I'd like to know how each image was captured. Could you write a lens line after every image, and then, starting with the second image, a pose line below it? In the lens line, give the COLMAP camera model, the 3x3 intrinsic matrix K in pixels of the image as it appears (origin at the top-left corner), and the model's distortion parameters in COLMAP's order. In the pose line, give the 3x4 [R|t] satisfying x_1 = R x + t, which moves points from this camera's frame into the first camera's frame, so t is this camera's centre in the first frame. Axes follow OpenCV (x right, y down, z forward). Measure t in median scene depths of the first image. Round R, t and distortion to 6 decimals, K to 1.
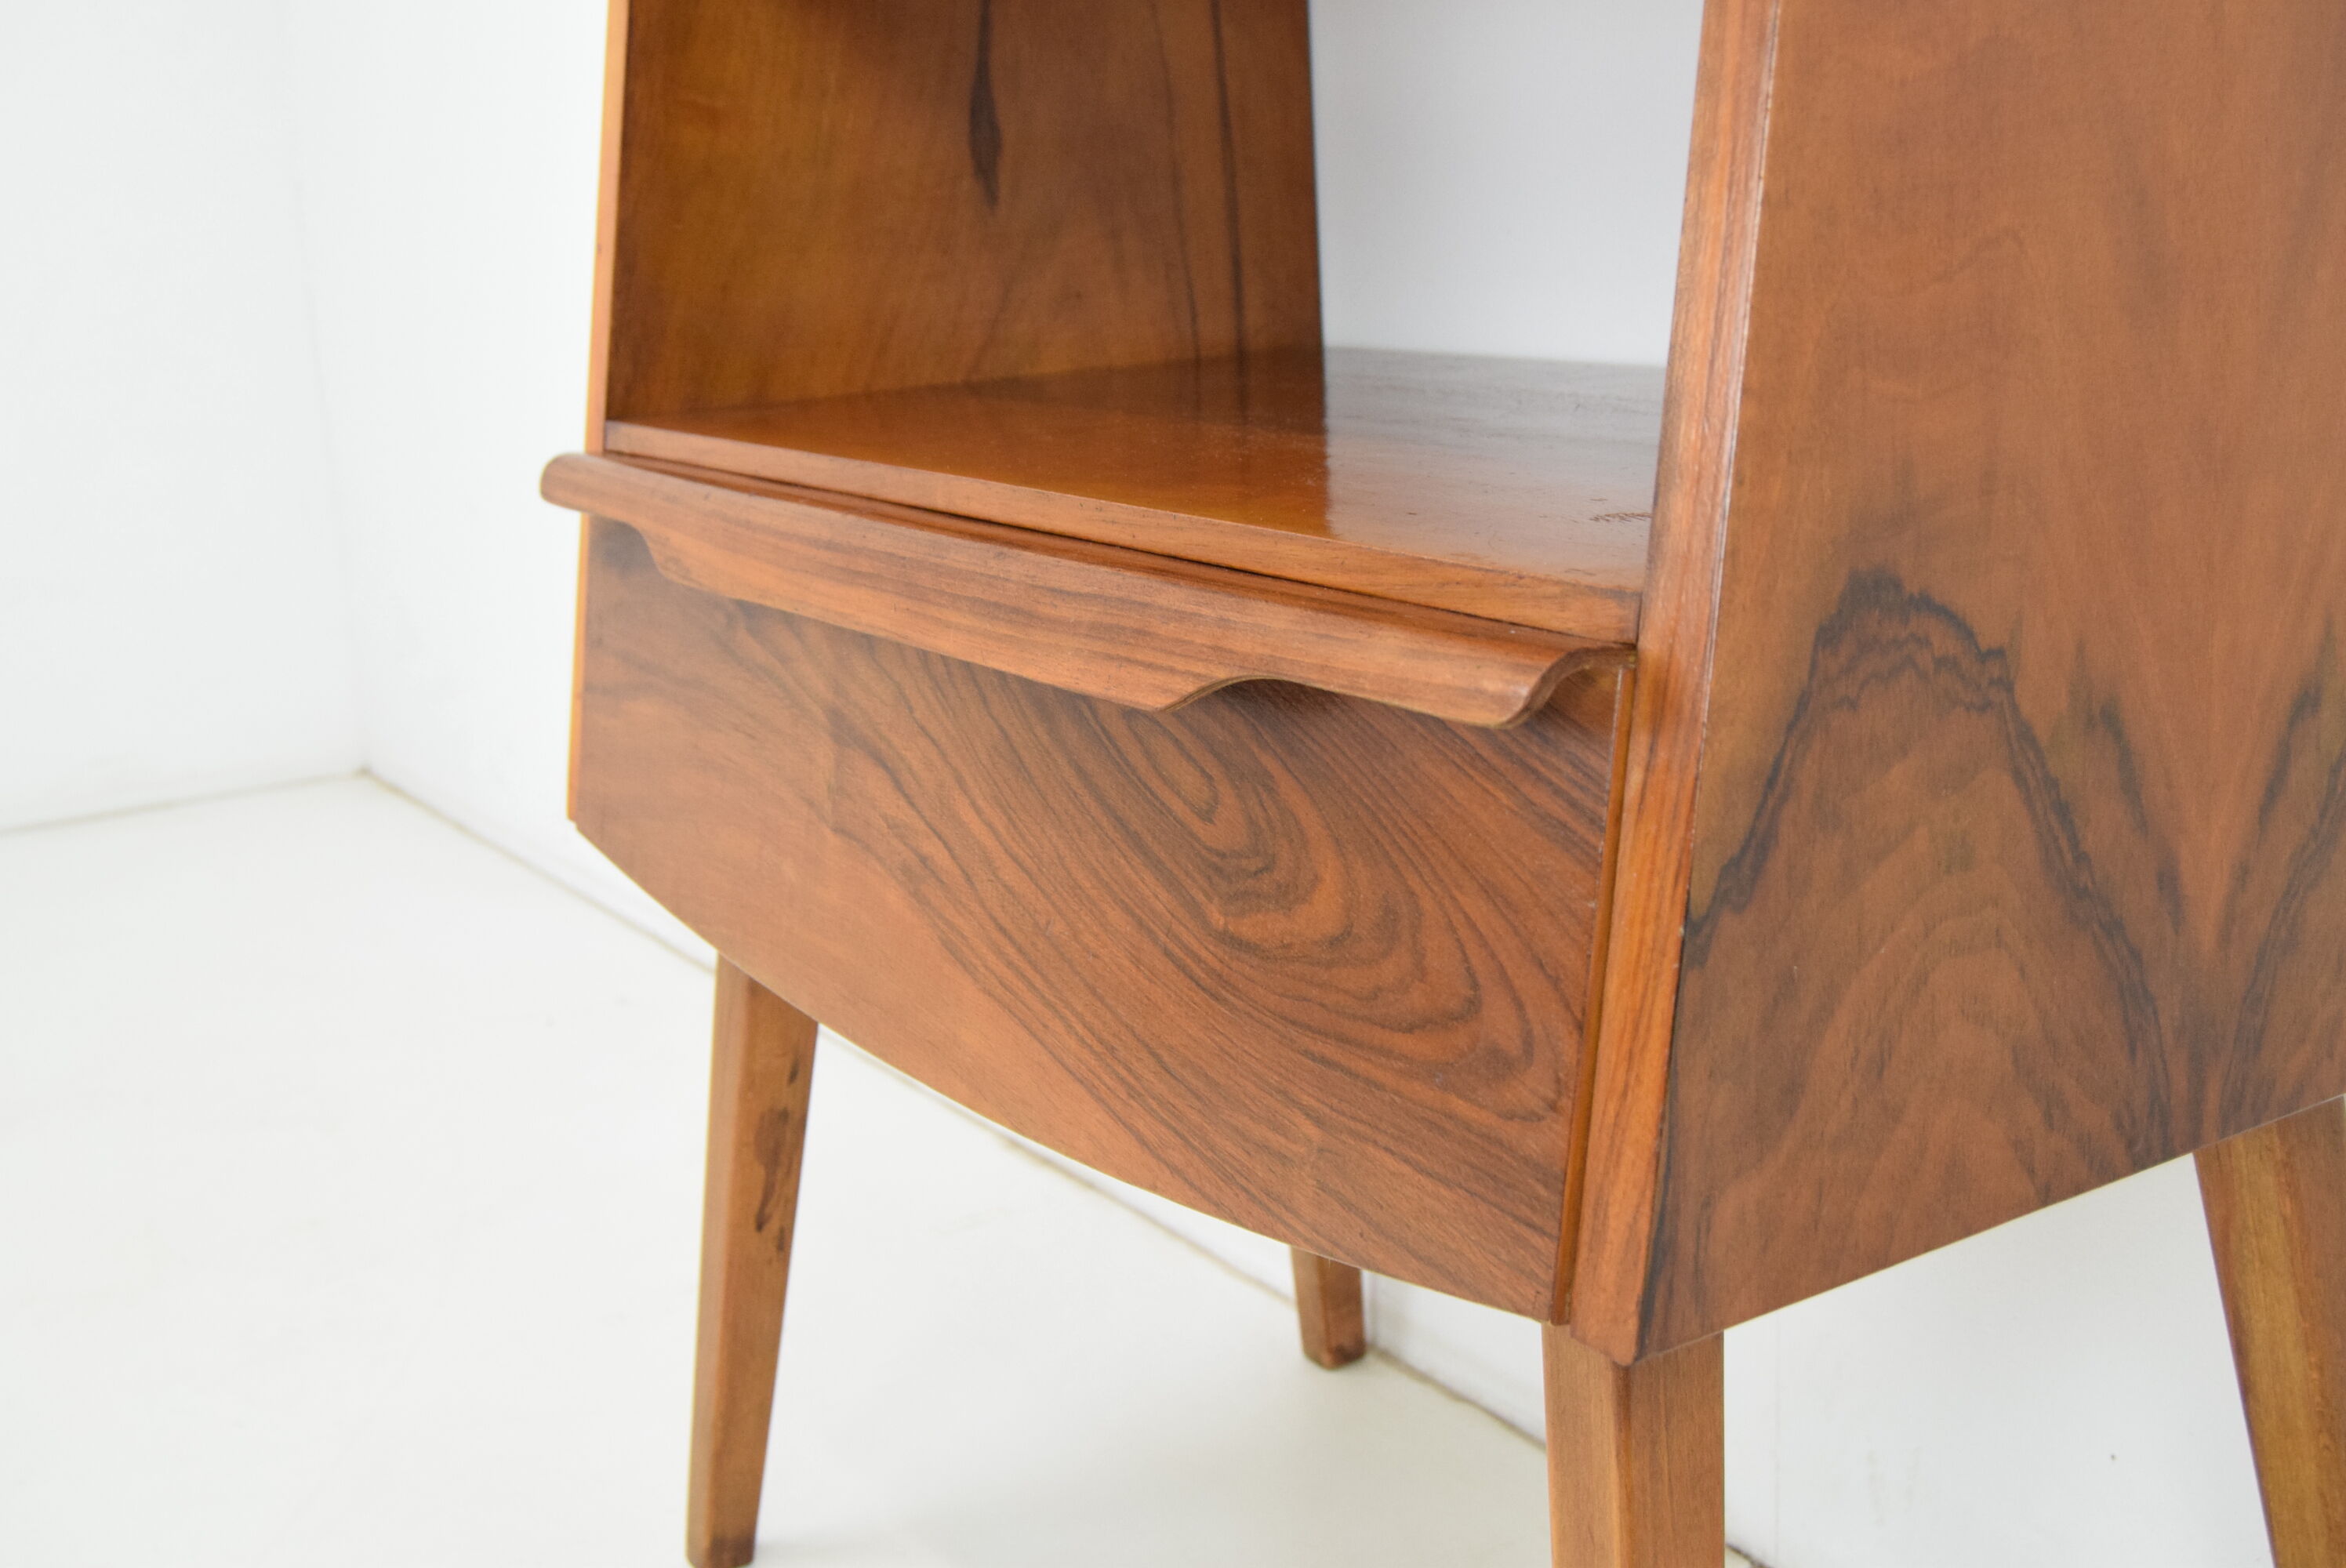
lens RADIAL K [[2721.4, 0, 1173.0], [0, 2721.4, 784.0], [0, 0, 1]] dist [-0.064933, -0.001728]
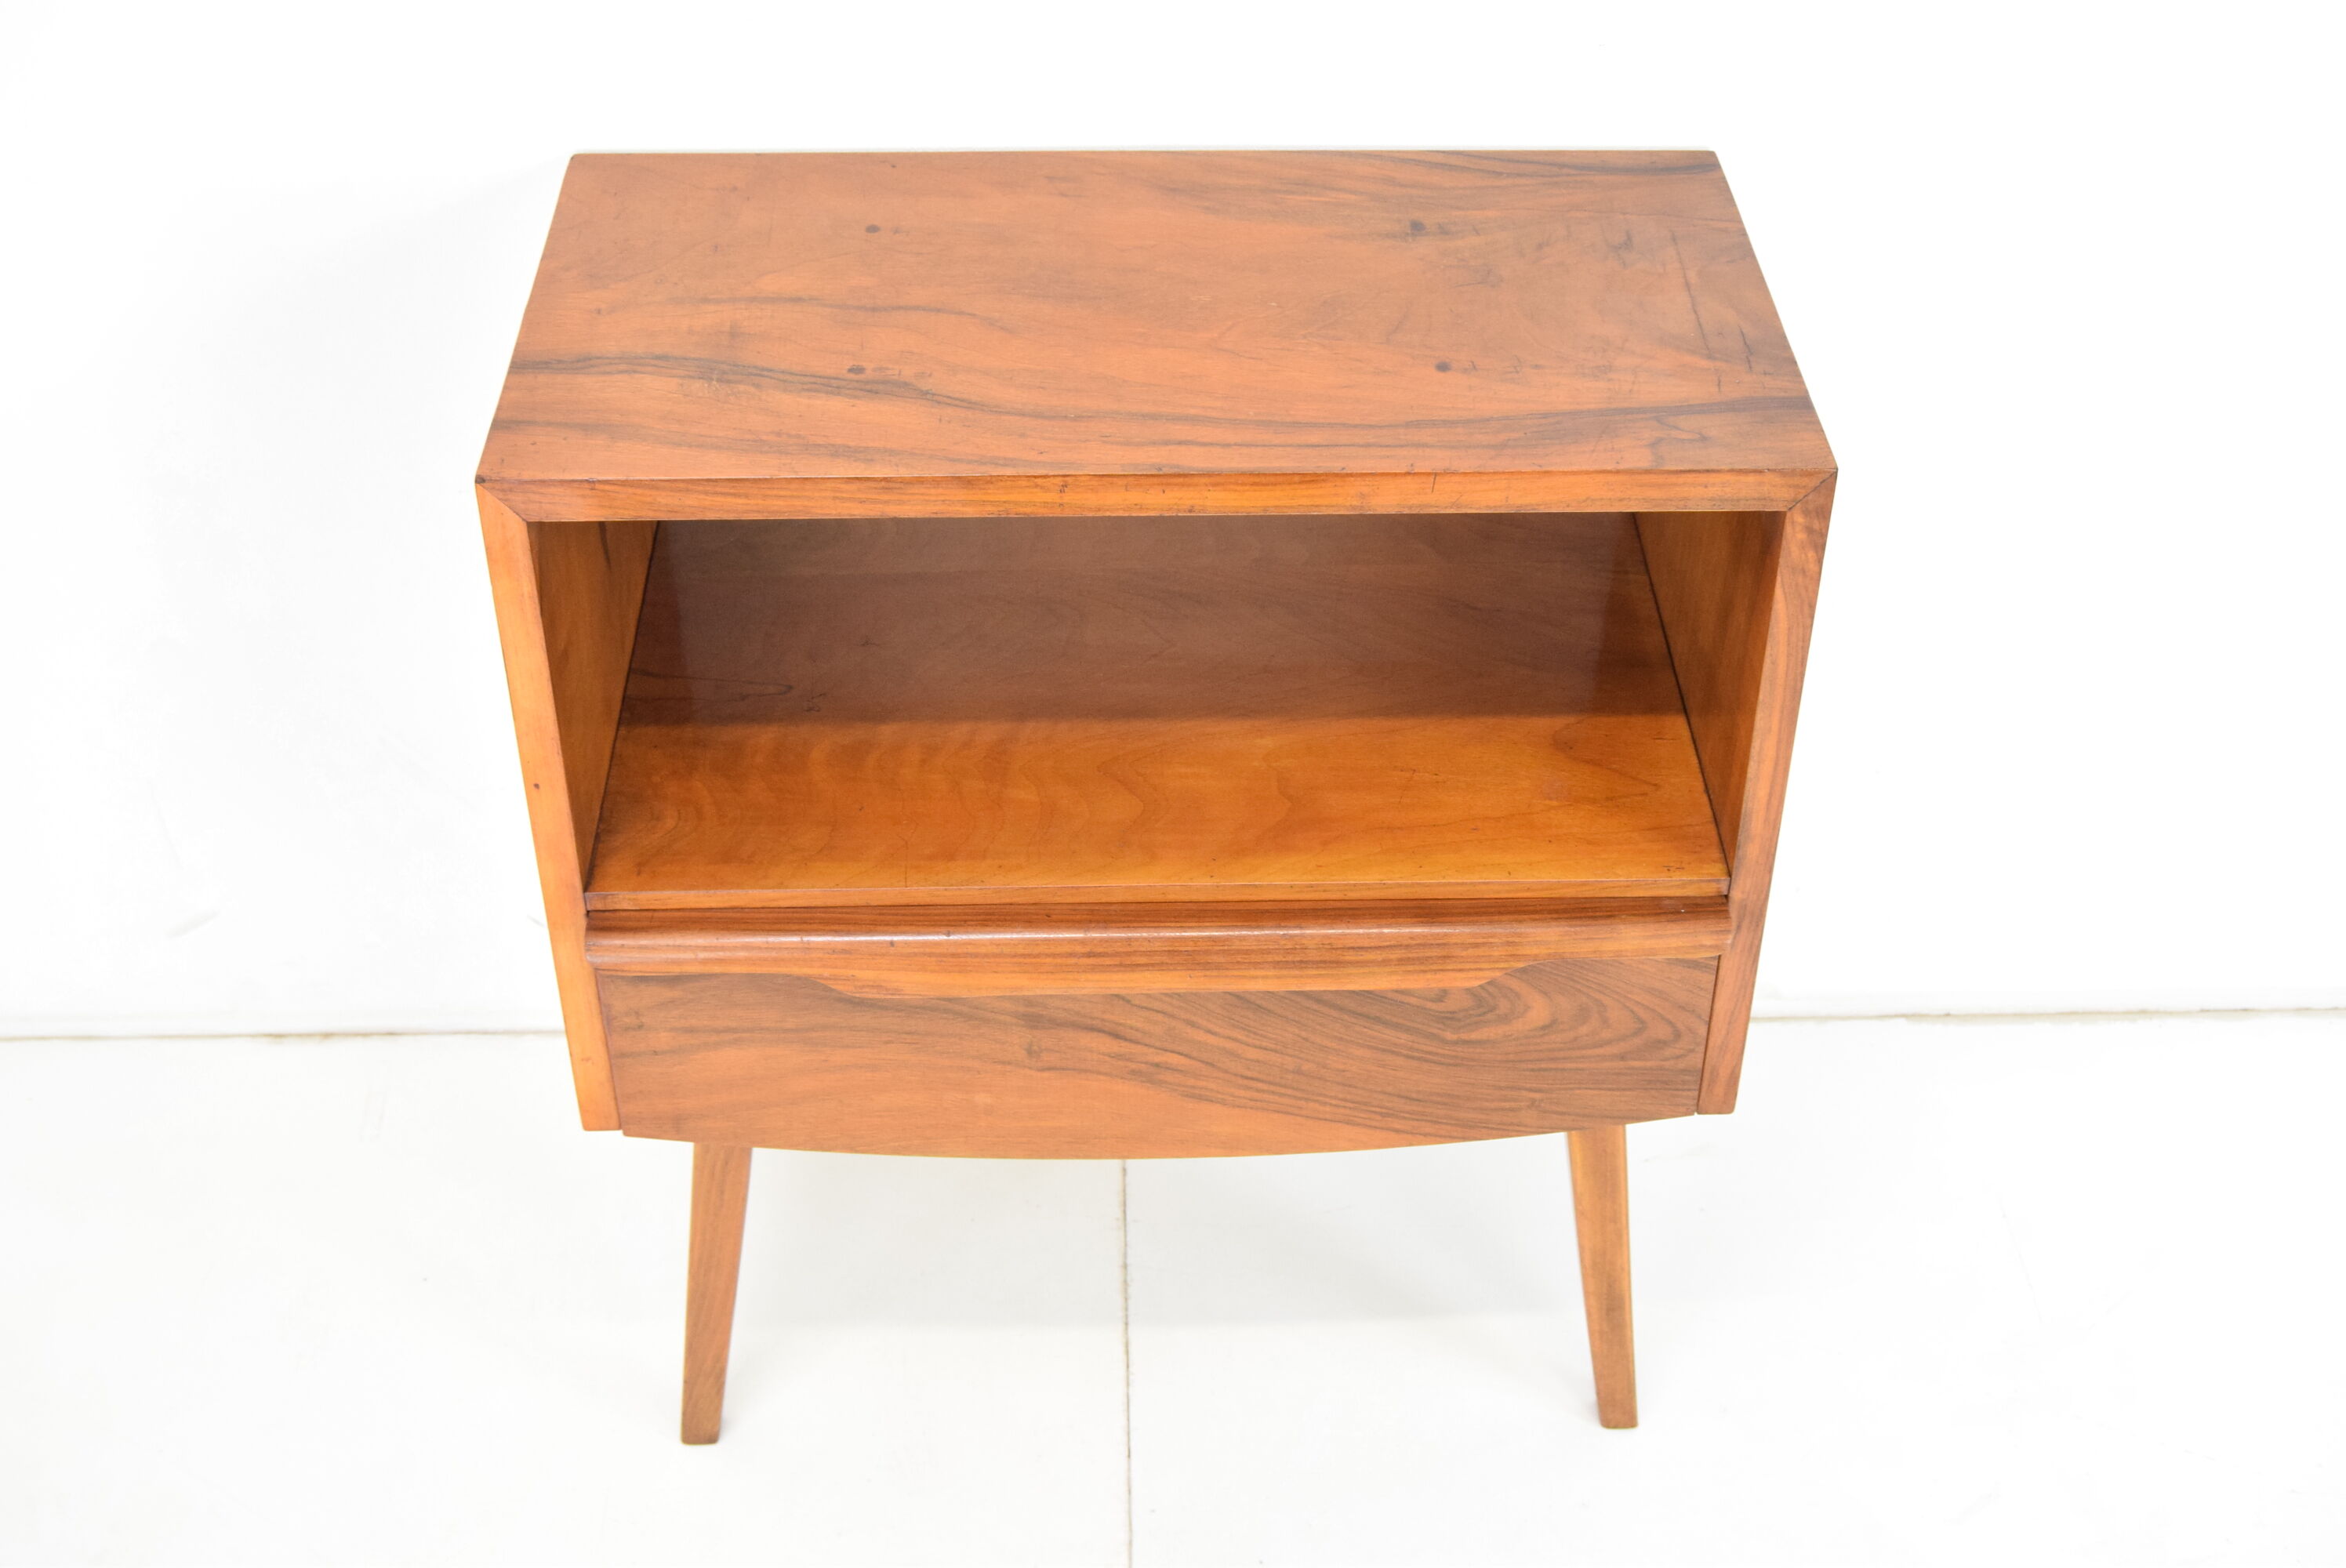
lens RADIAL K [[2524.9, 0, 1173.0], [0, 2524.9, 784.0], [0, 0, 1]] dist [-0.060526, -0.014925]
pose [[0.511670, -0.539152, 0.668960, -1.376618], [0.164428, 0.825658, 0.539678, -1.276960], [-0.843301, -0.166142, 0.511117, 0.231156]]
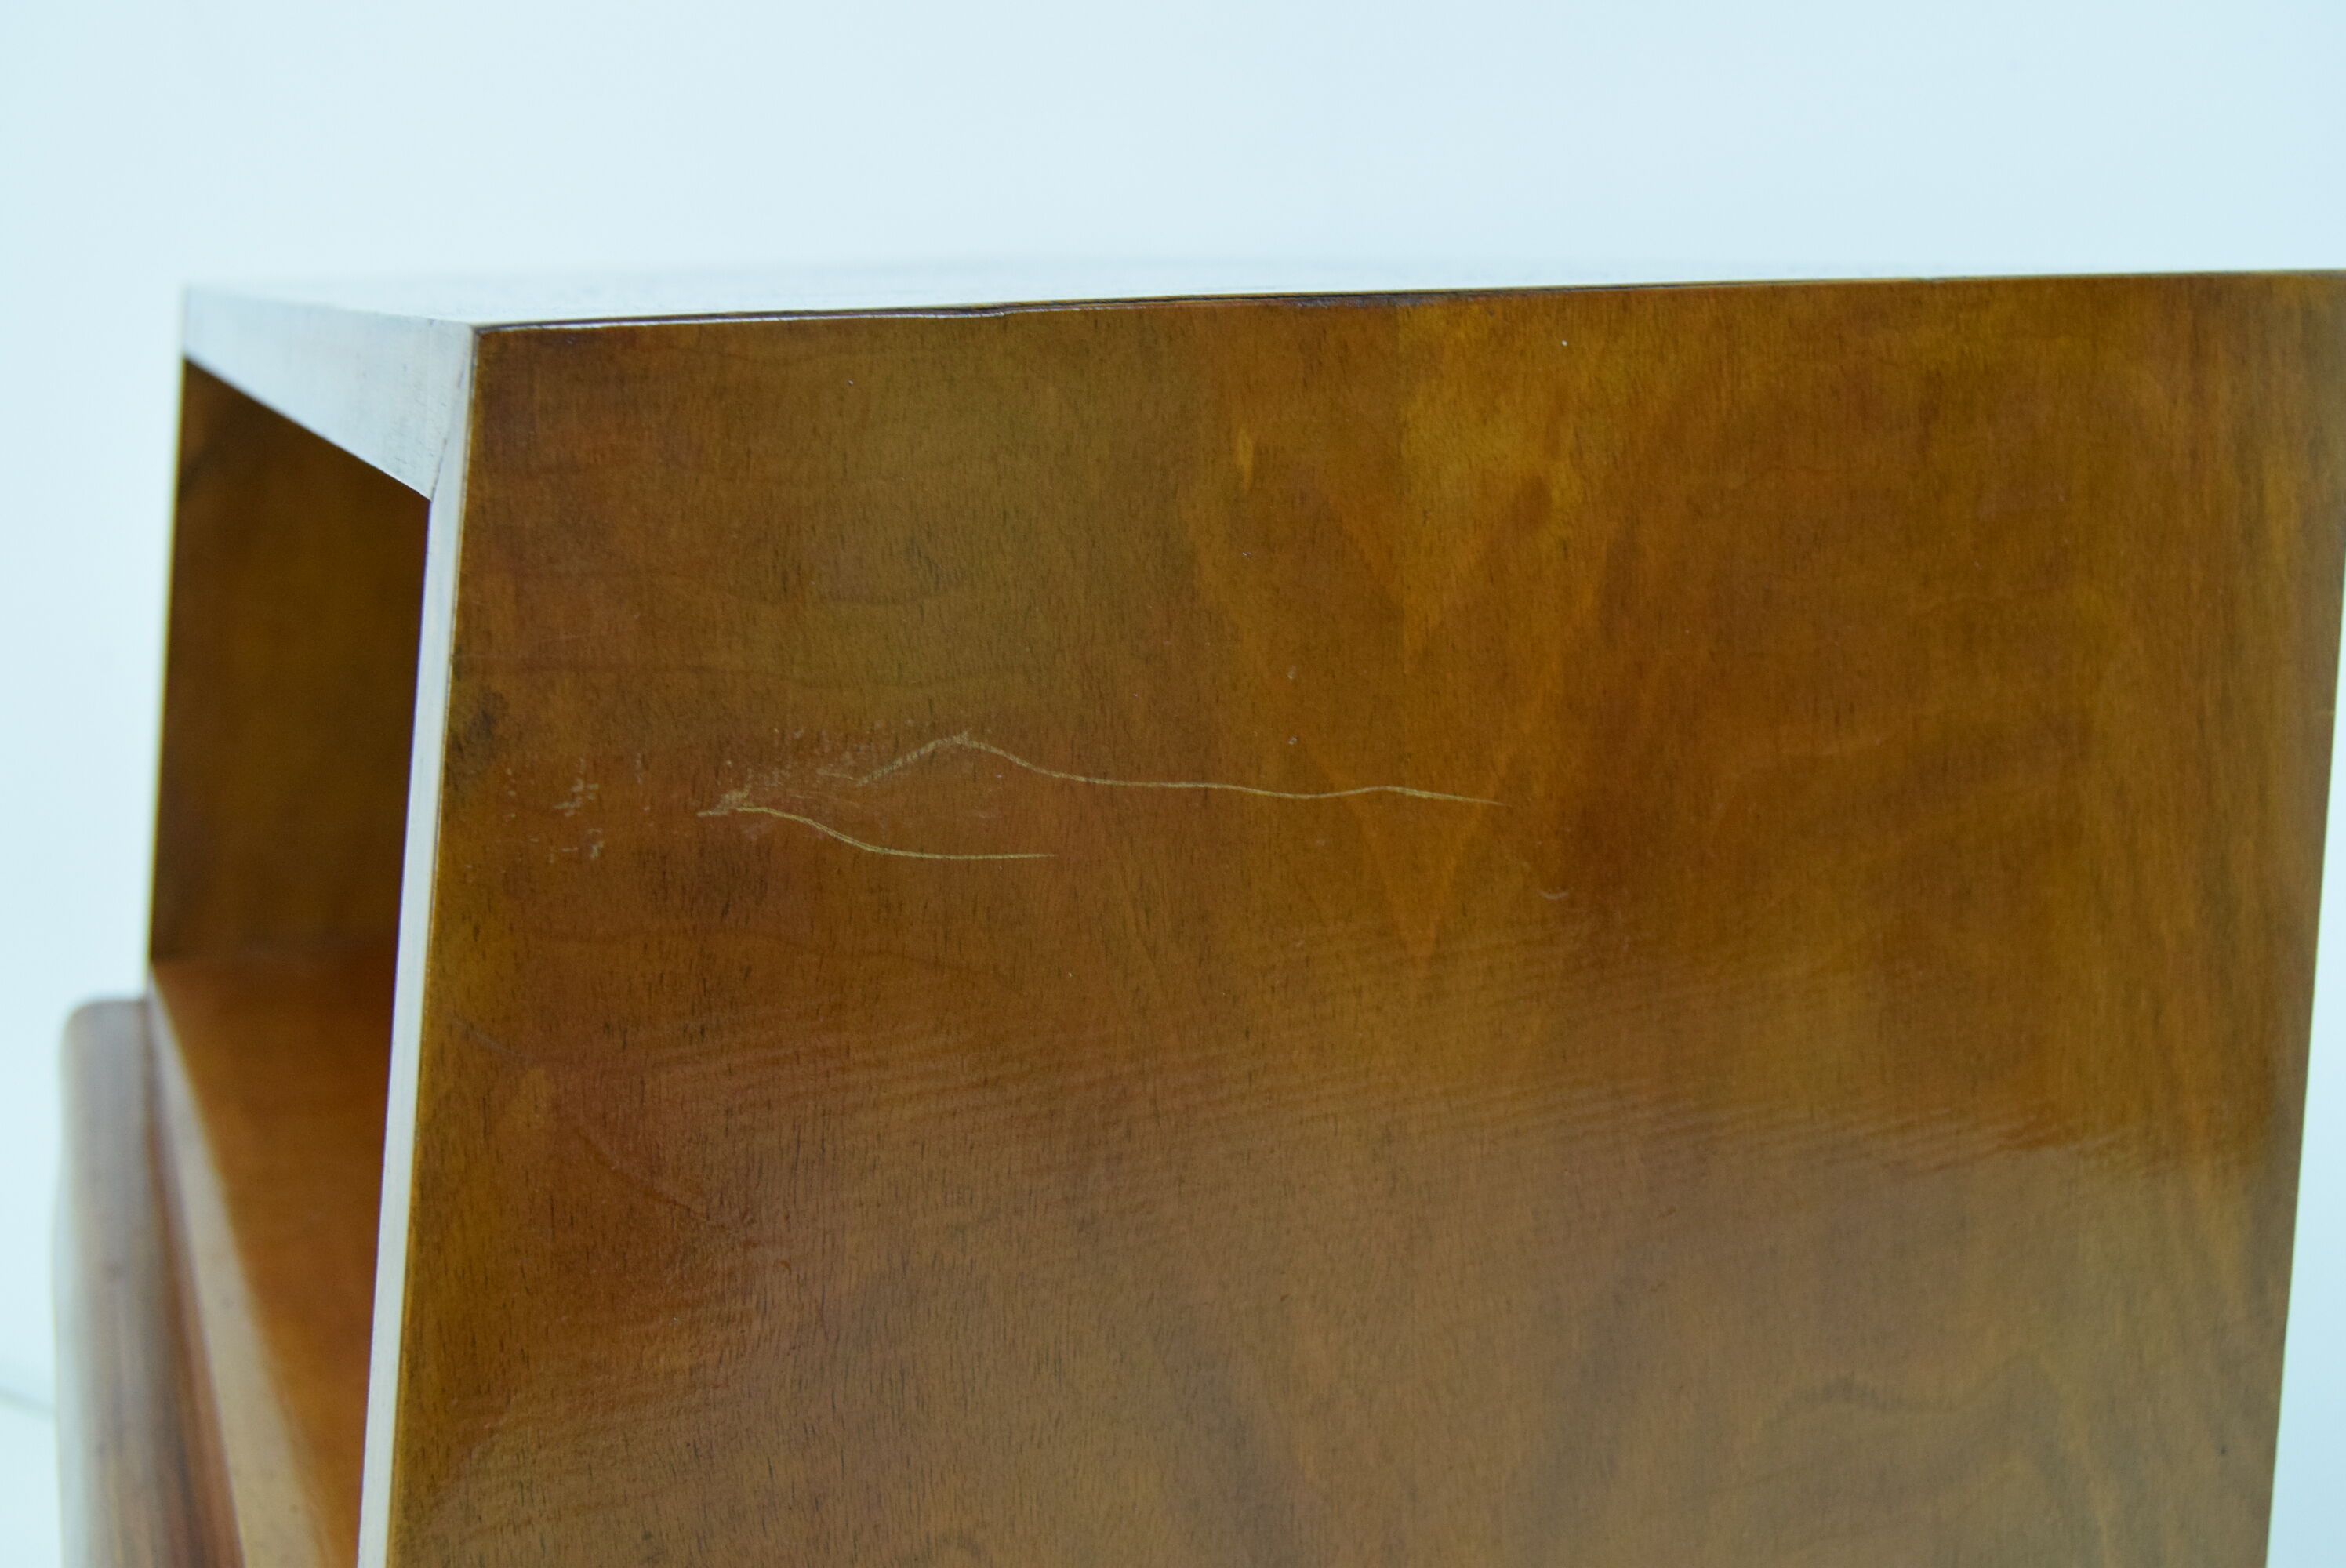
lens RADIAL K [[2445.1, 0, 1173.0], [0, 2445.1, 759.4], [0, 0, 1]] dist [-0.070715, 0.001044]
pose [[0.989999, 0.057449, -0.128851, 0.375323], [-0.059923, 0.998084, -0.015407, -0.337572], [0.127719, 0.022974, 0.991544, 0.386820]]
